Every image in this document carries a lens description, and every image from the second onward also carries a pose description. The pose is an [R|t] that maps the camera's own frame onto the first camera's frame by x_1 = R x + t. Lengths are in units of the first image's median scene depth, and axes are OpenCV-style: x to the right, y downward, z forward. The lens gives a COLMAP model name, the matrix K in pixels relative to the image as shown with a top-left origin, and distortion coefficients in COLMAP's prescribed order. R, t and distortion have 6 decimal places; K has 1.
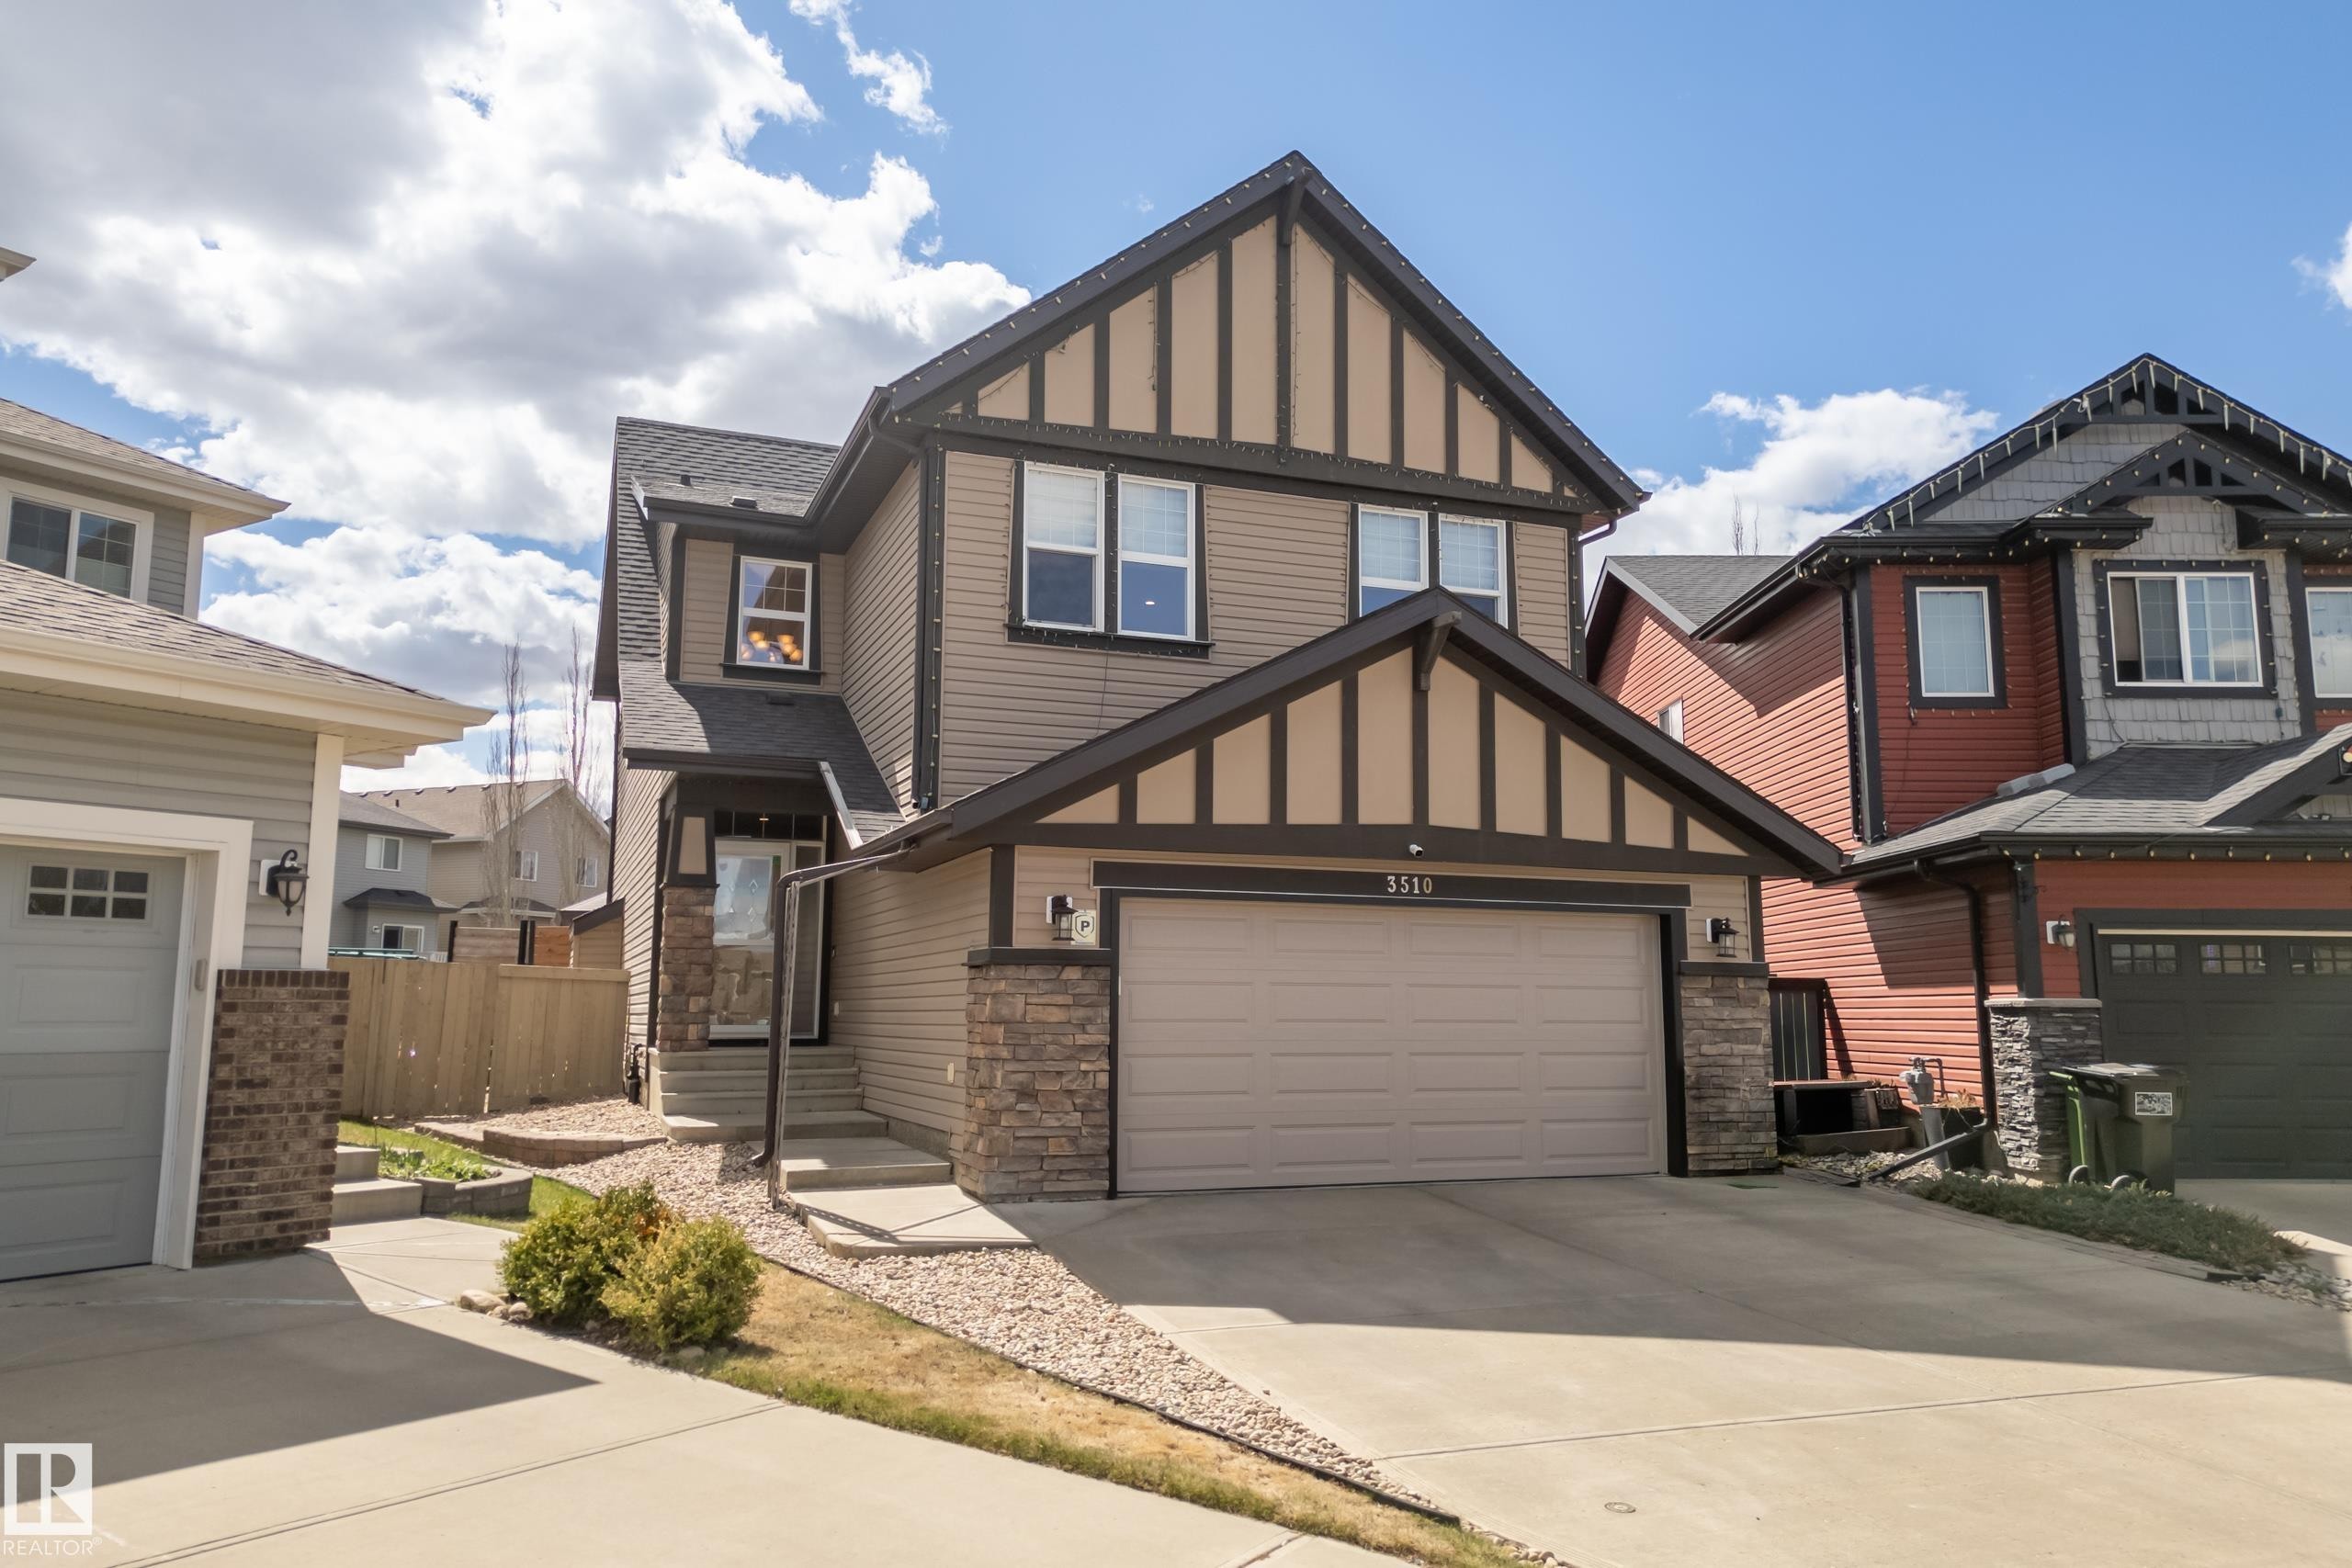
lens RADIAL K [[1753.0, 0, 1174.2], [0, 1753.0, 775.9], [0, 0, 1]] dist [0.034319, -0.033346]
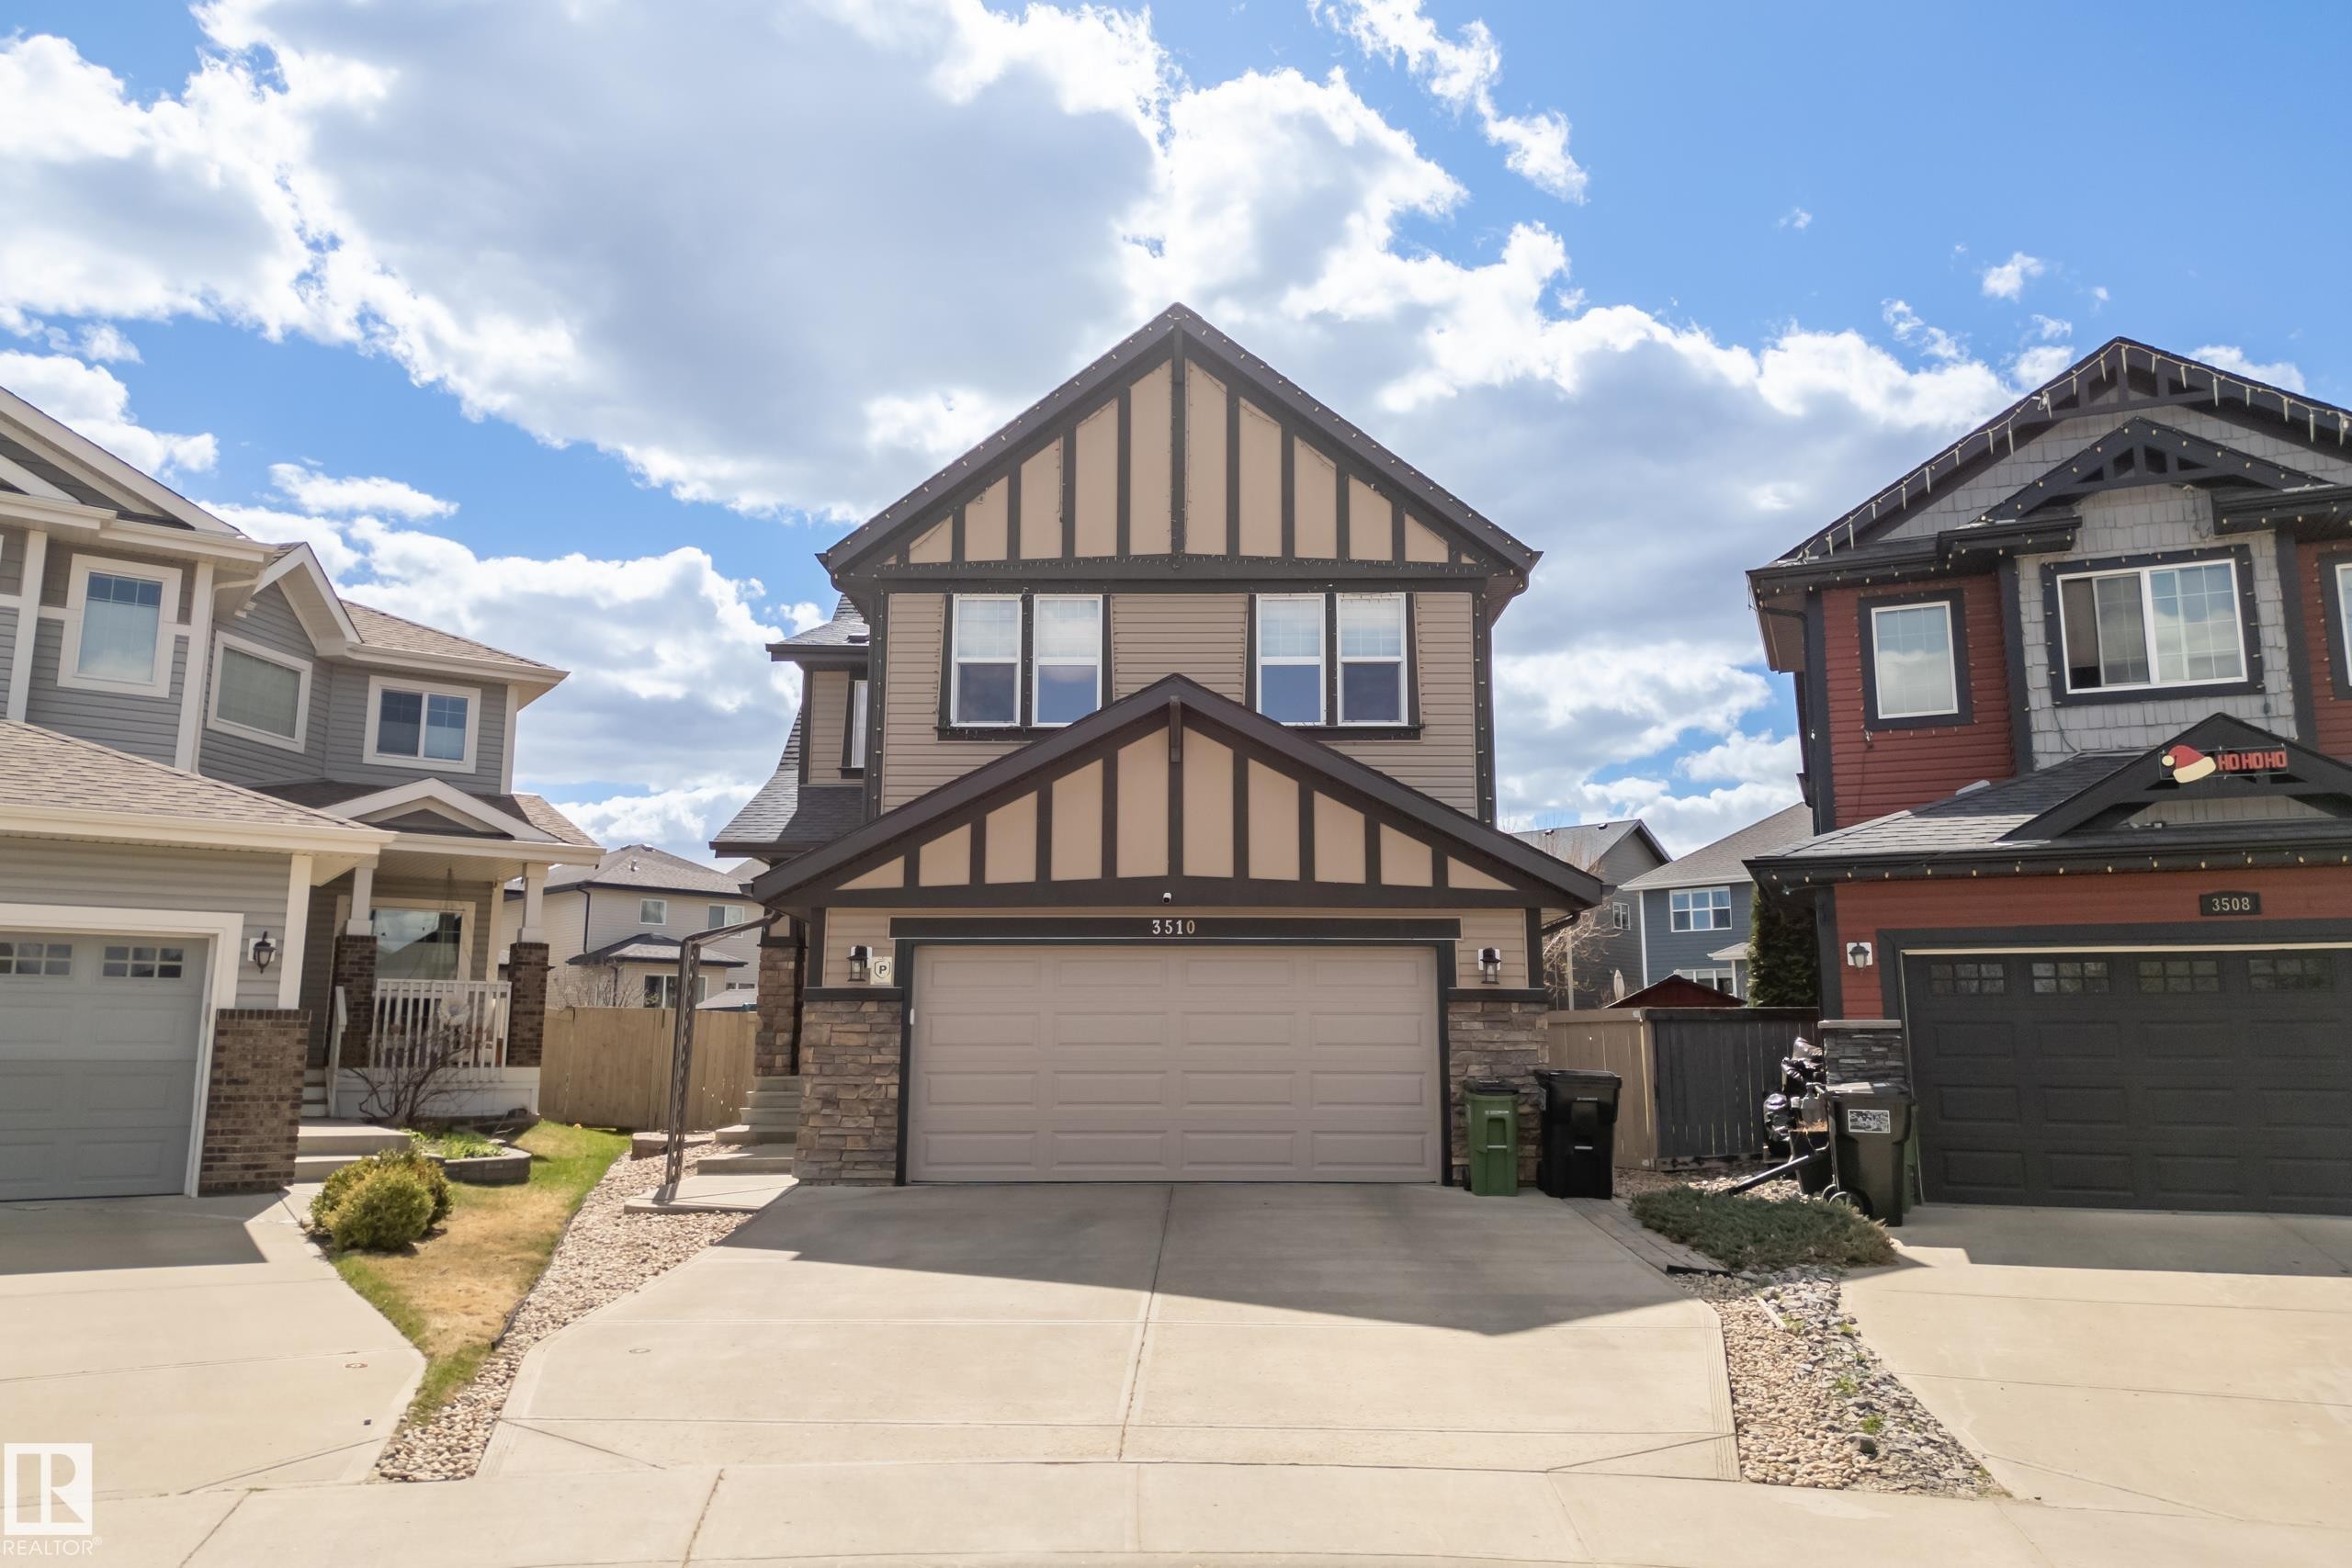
lens RADIAL K [[1753.0, 0, 1191.5], [0, 1753.0, 766.7], [0, 0, 1]] dist [0.034319, -0.033346]
pose [[0.919369, -0.067682, -0.387531, 0.546586], [0.053538, 0.997450, -0.047191, 0.009557], [0.389736, 0.022638, 0.920648, -0.071845]]
